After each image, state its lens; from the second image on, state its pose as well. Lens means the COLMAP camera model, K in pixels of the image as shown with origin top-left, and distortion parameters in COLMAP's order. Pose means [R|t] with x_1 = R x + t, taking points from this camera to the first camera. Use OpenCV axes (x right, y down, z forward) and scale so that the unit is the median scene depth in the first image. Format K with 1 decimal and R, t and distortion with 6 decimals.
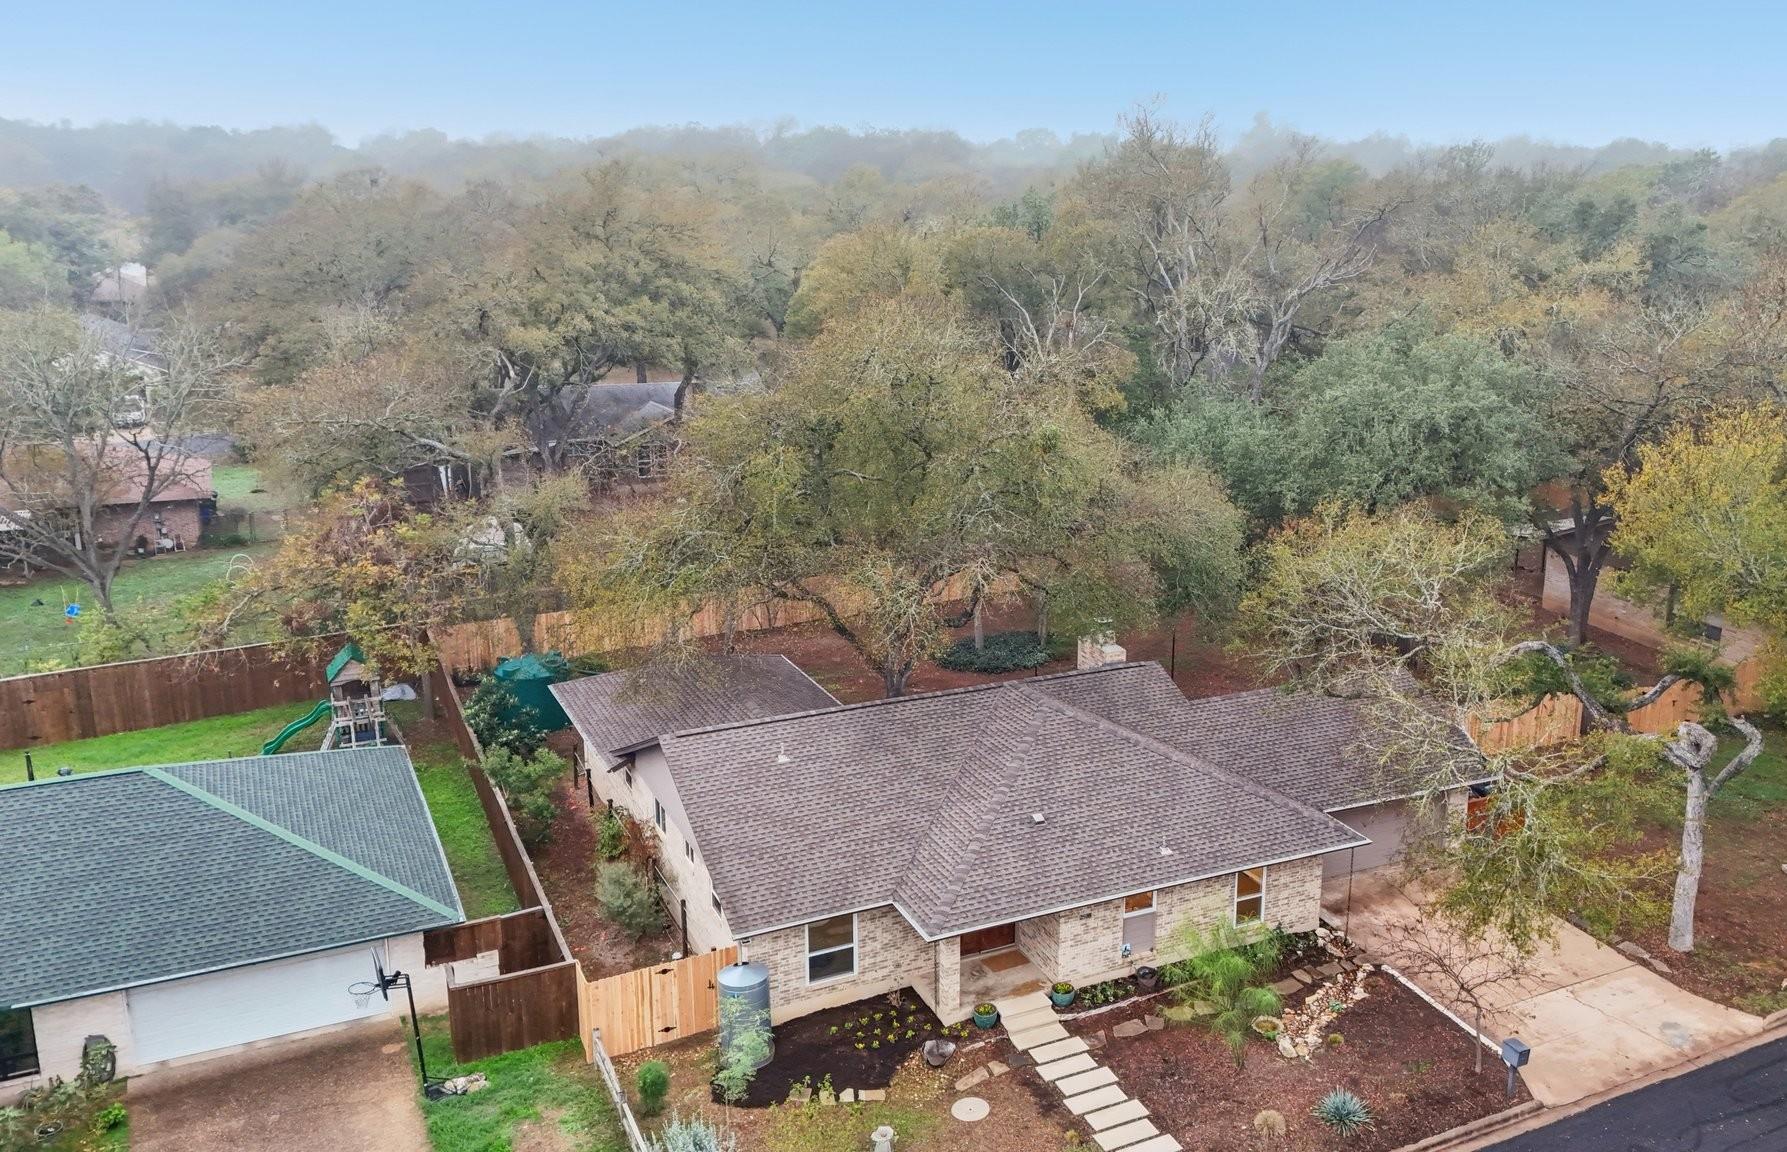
lens RADIAL K [[1538.1, 0, 1019.5], [0, 1538.1, 550.3], [0, 0, 1]] dist [0.068069, -0.061793]
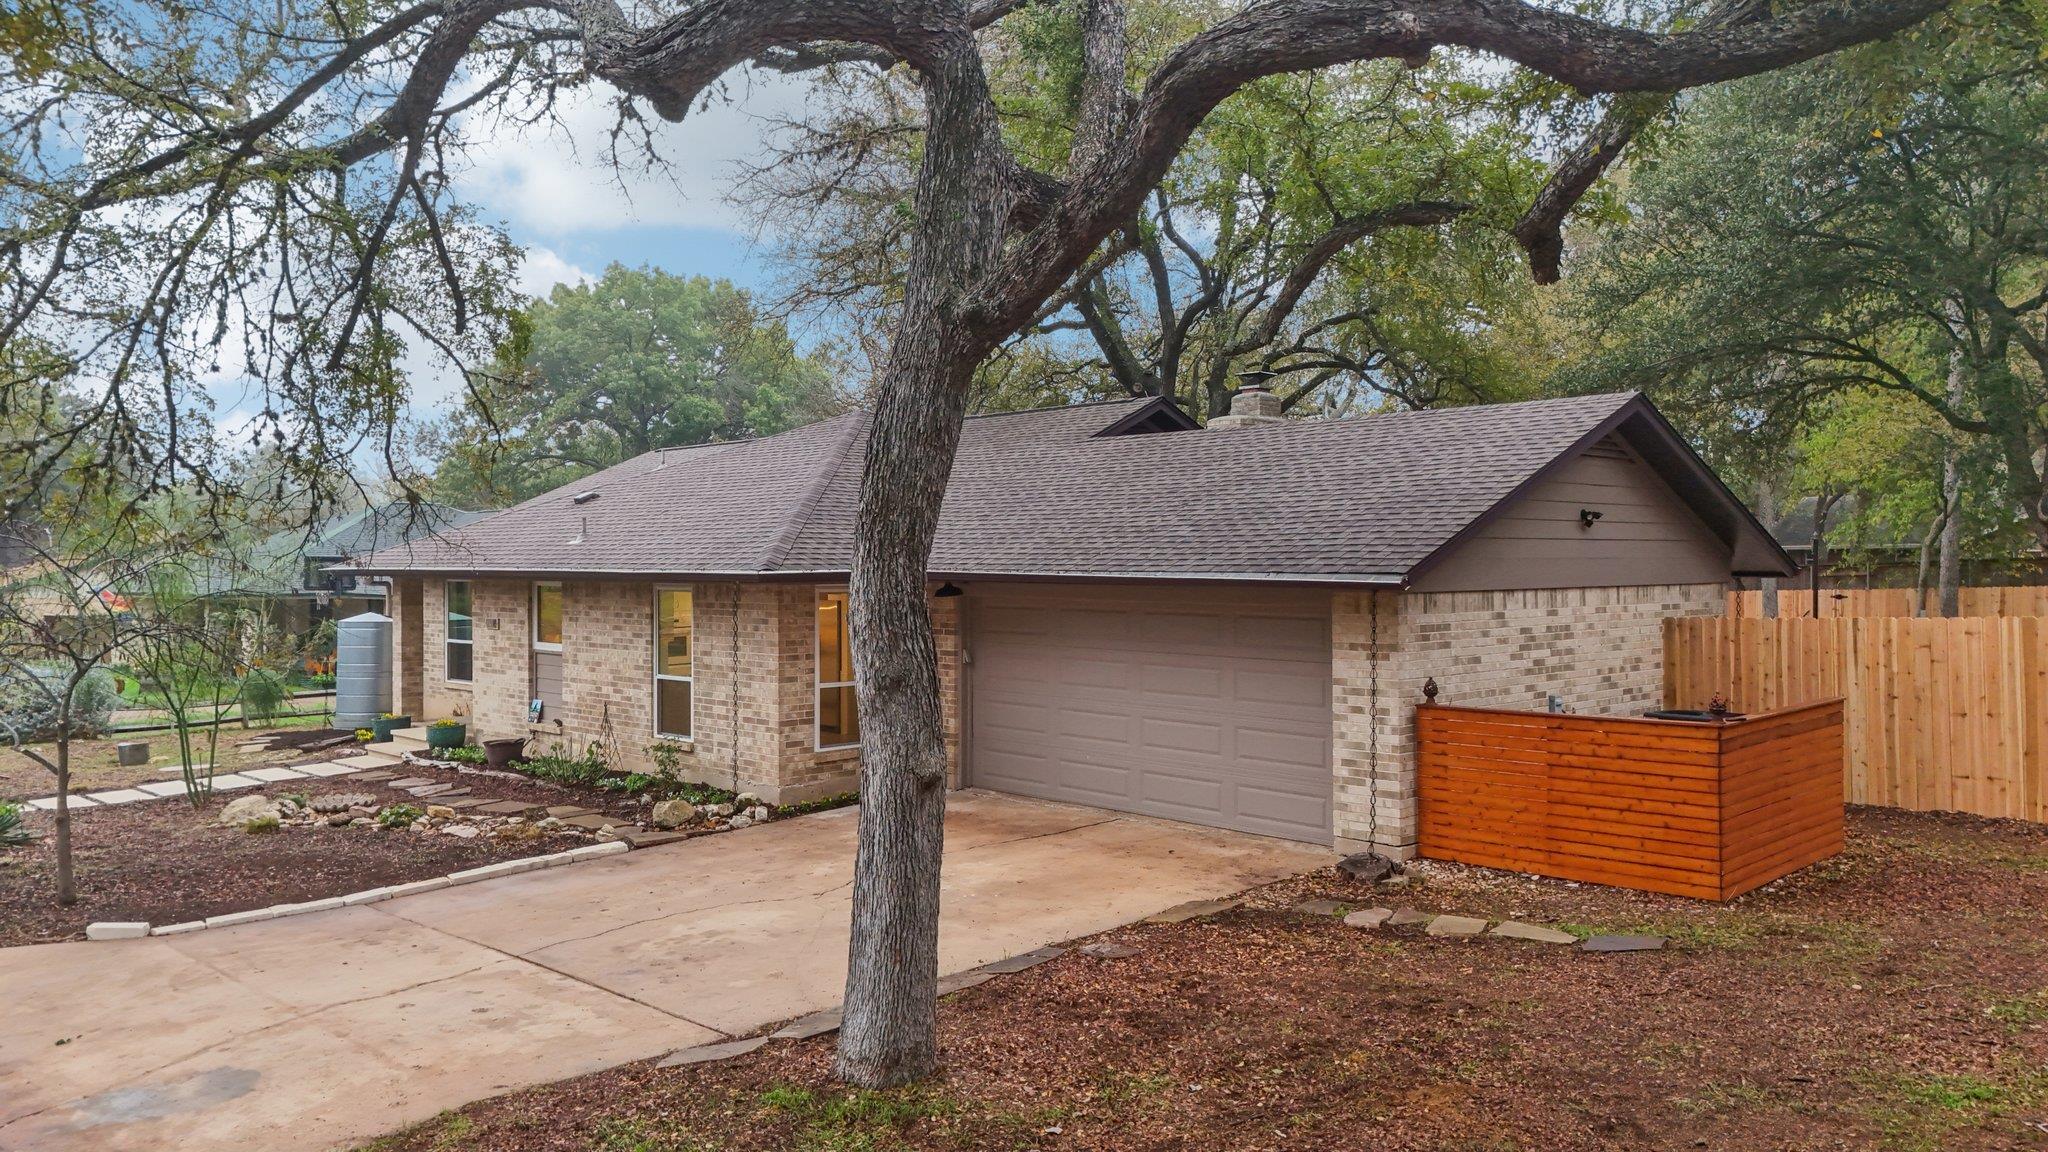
lens RADIAL K [[1499.0, 0, 1024.0], [0, 1499.0, 576.0], [0, 0, 1]] dist [0.095435, -0.123422]
pose [[0.306297, -0.011612, -0.951865, 0.677864], [-0.227127, 0.970156, -0.084922, 0.225051], [0.924443, 0.242205, 0.294518, 1.027058]]
